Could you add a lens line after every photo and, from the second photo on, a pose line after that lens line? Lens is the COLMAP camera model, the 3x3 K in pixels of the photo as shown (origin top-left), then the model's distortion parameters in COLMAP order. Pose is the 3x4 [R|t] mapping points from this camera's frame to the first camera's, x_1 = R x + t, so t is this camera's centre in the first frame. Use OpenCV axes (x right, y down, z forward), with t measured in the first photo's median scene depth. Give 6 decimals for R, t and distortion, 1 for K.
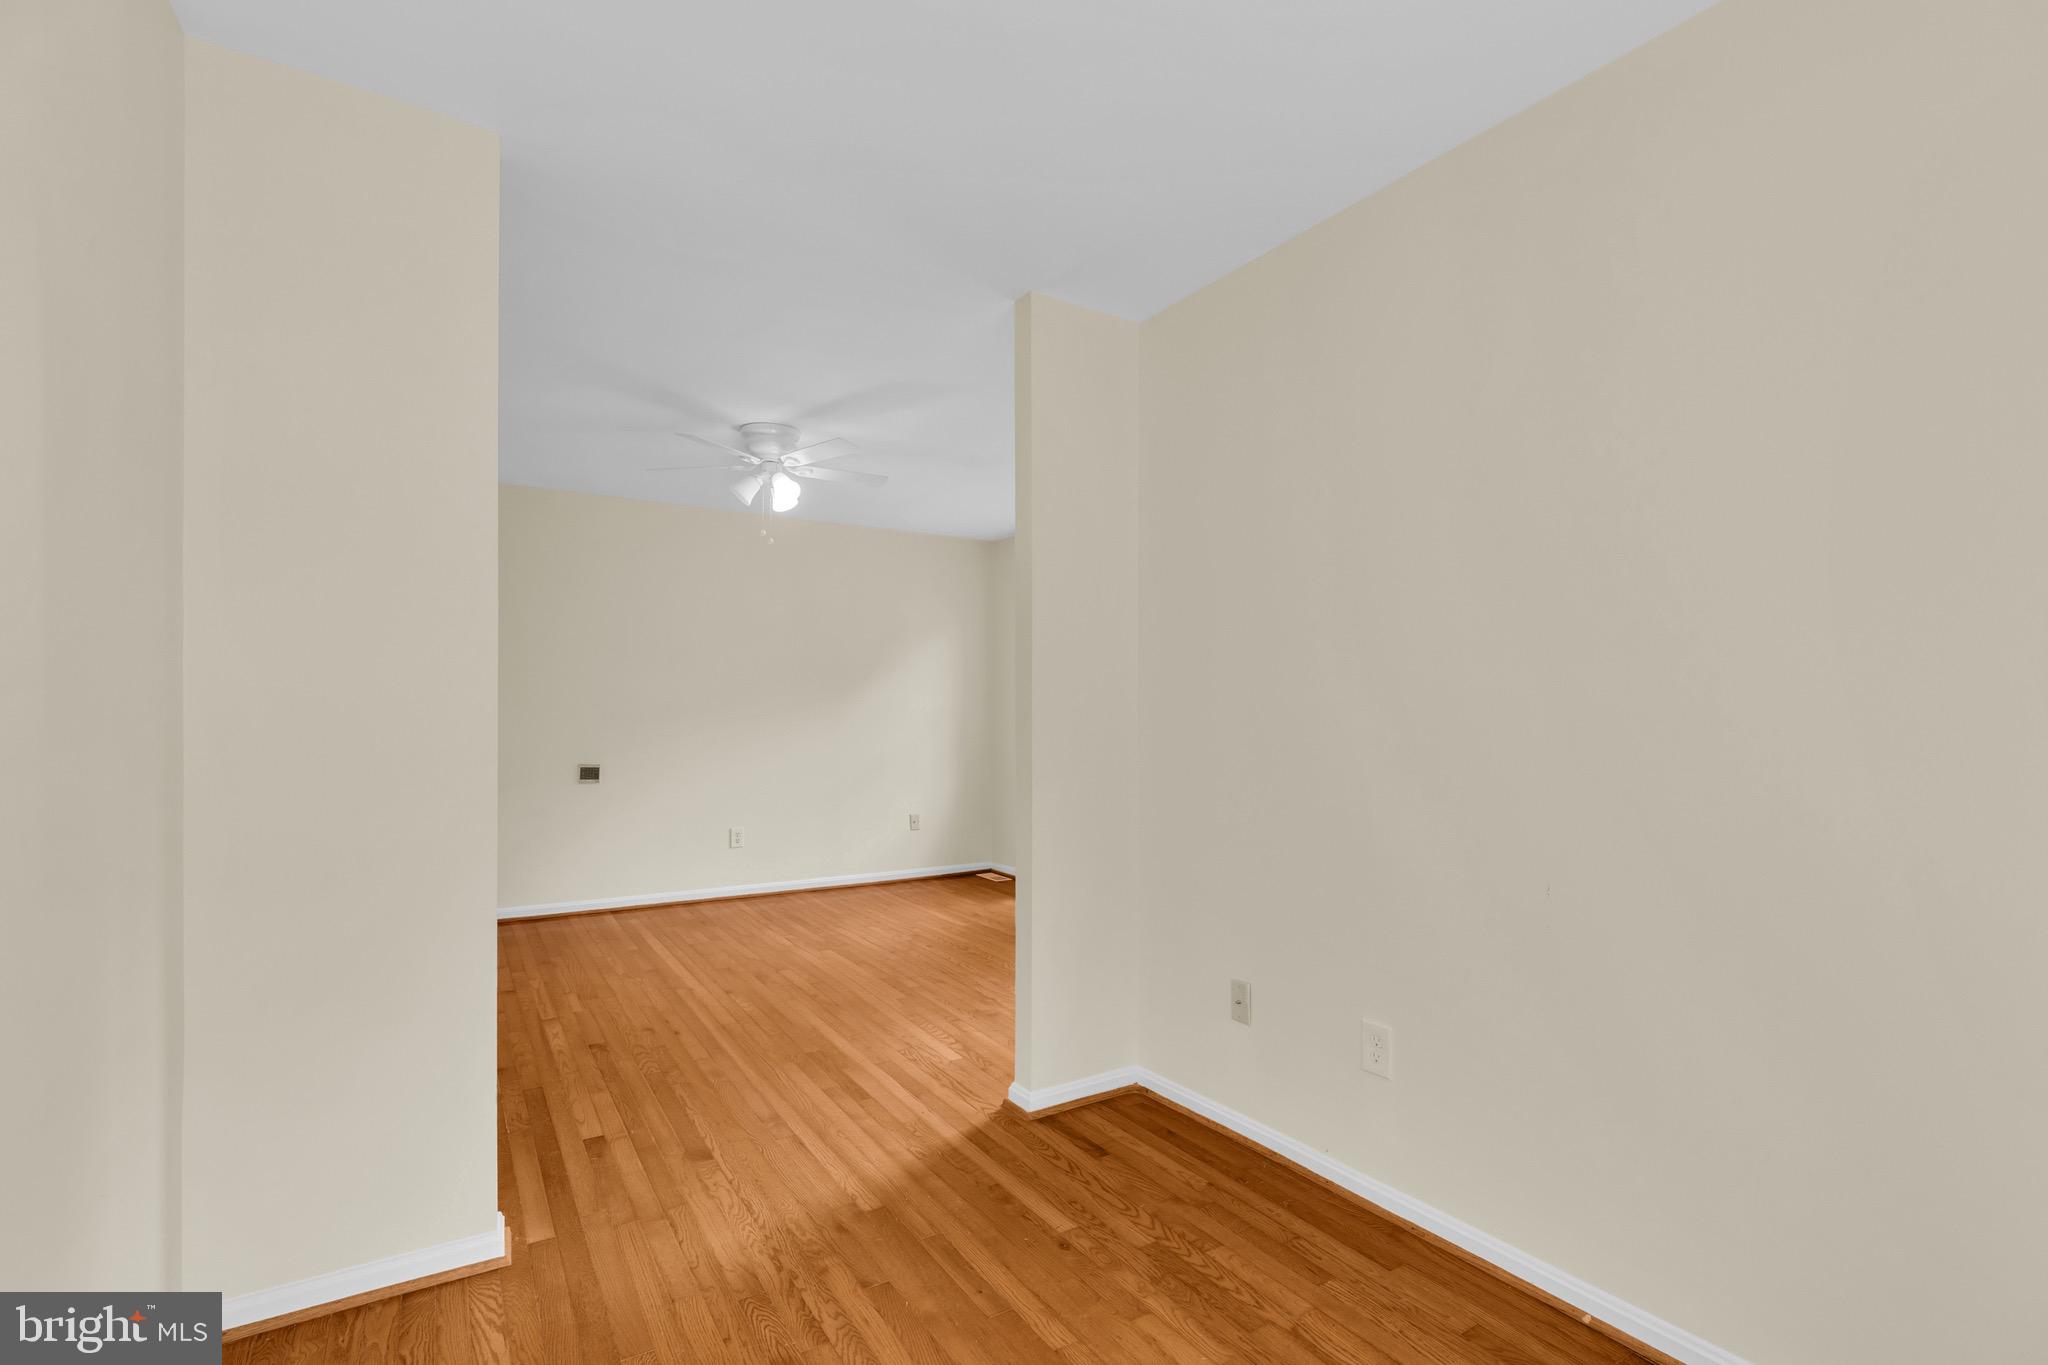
lens RADIAL K [[946.4, 0, 1025.9], [0, 946.4, 718.0], [0, 0, 1]] dist [-0.000070, -0.000017]
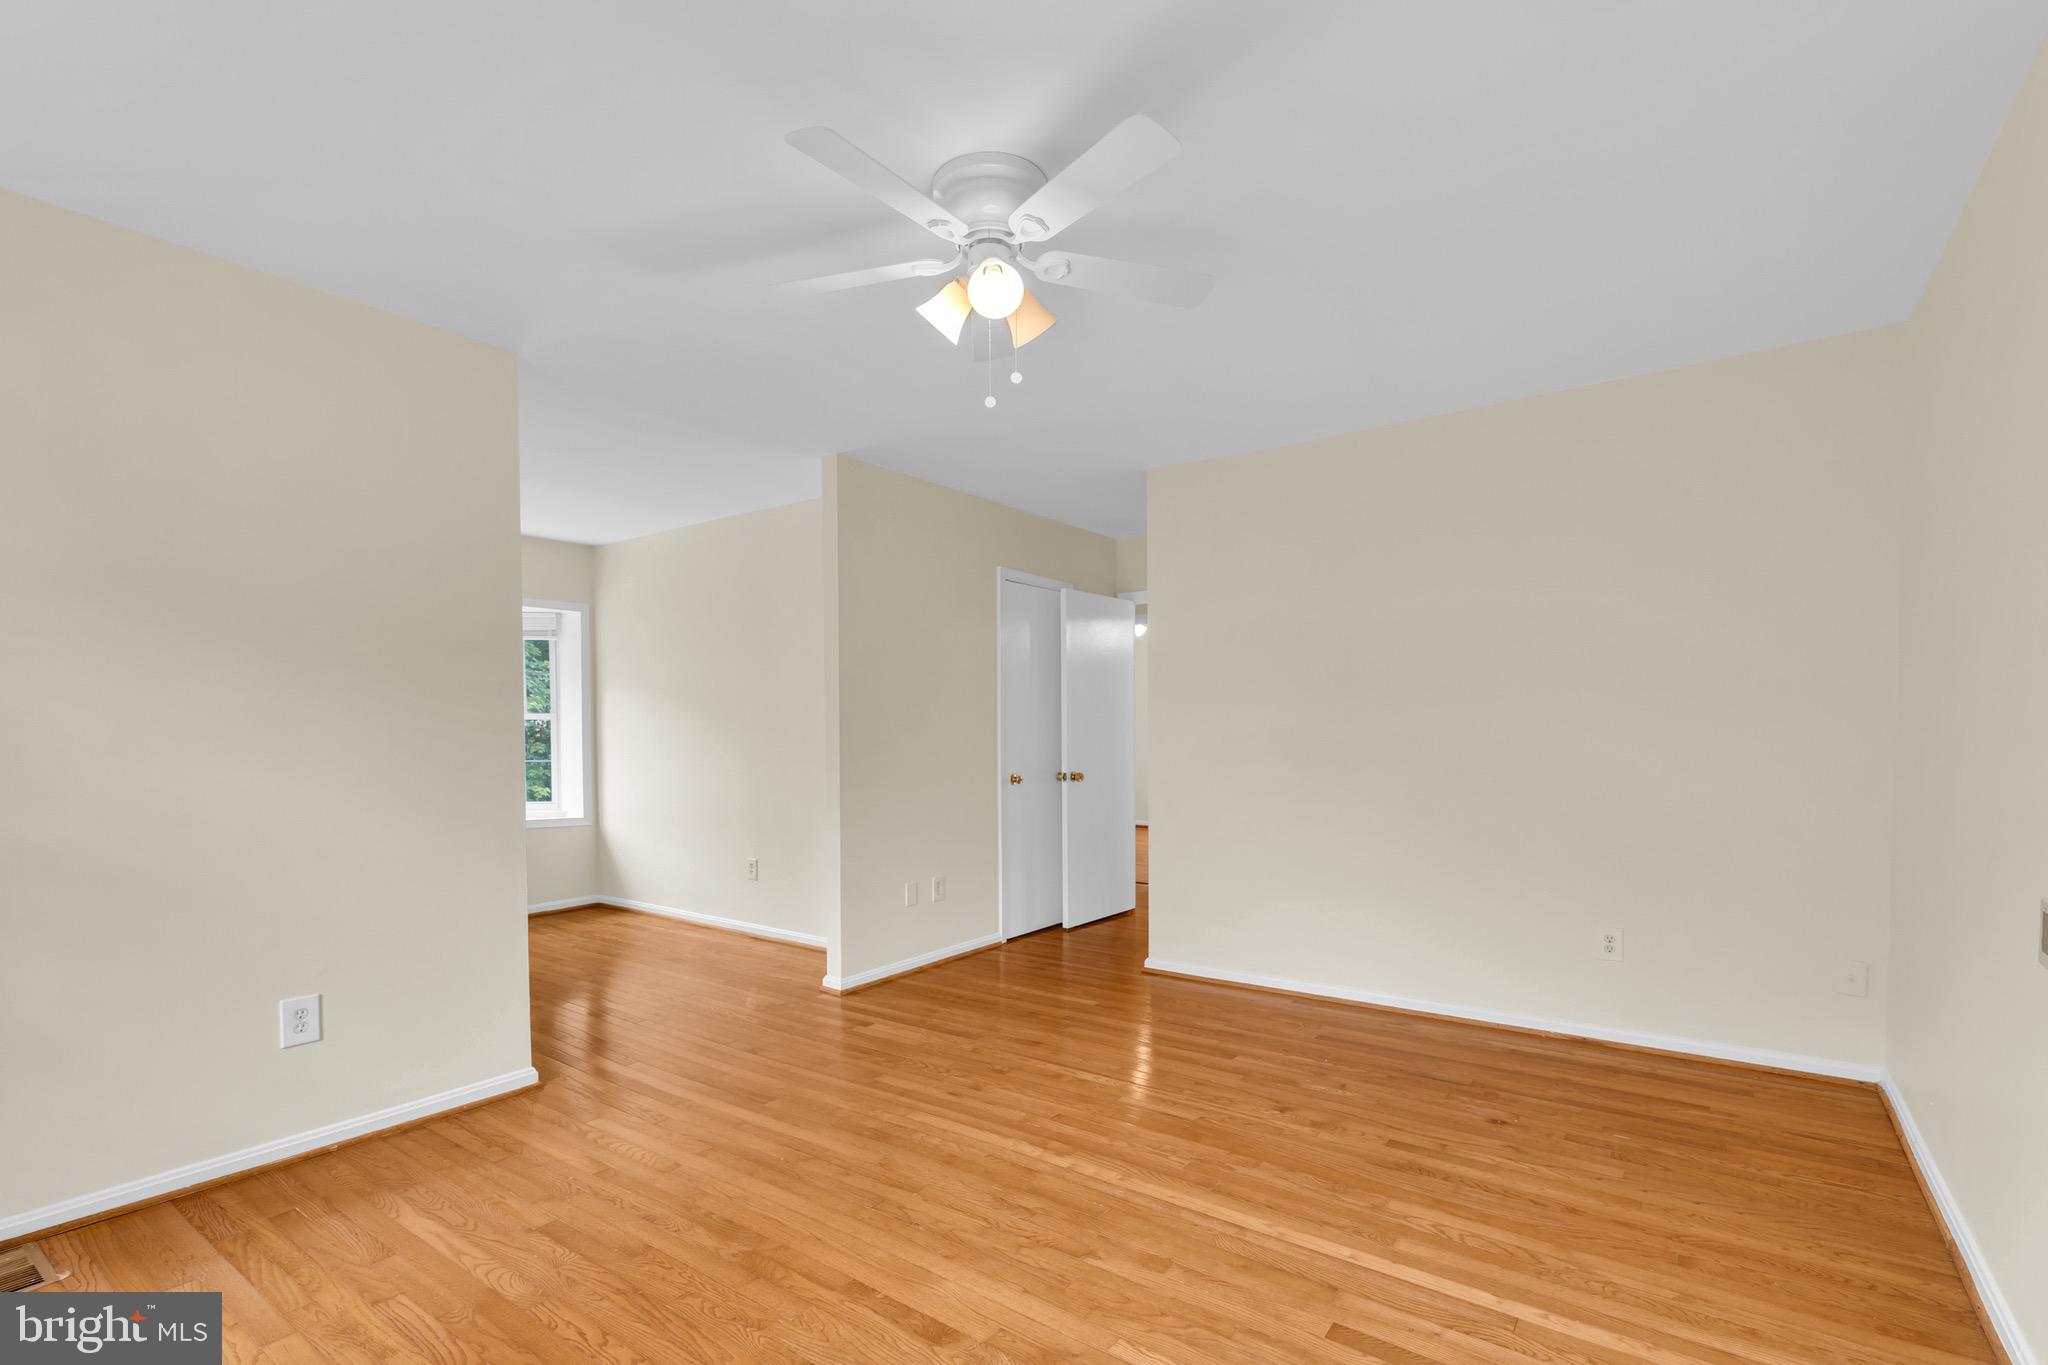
lens RADIAL K [[946.4, 0, 1025.9], [0, 946.4, 718.0], [0, 0, 1]] dist [-0.000070, -0.000017]
pose [[-0.924669, 0.004750, -0.380742, -0.097852], [0.005329, 0.999986, -0.000466, -0.011712], [0.380735, -0.002460, -0.924681, 1.754777]]
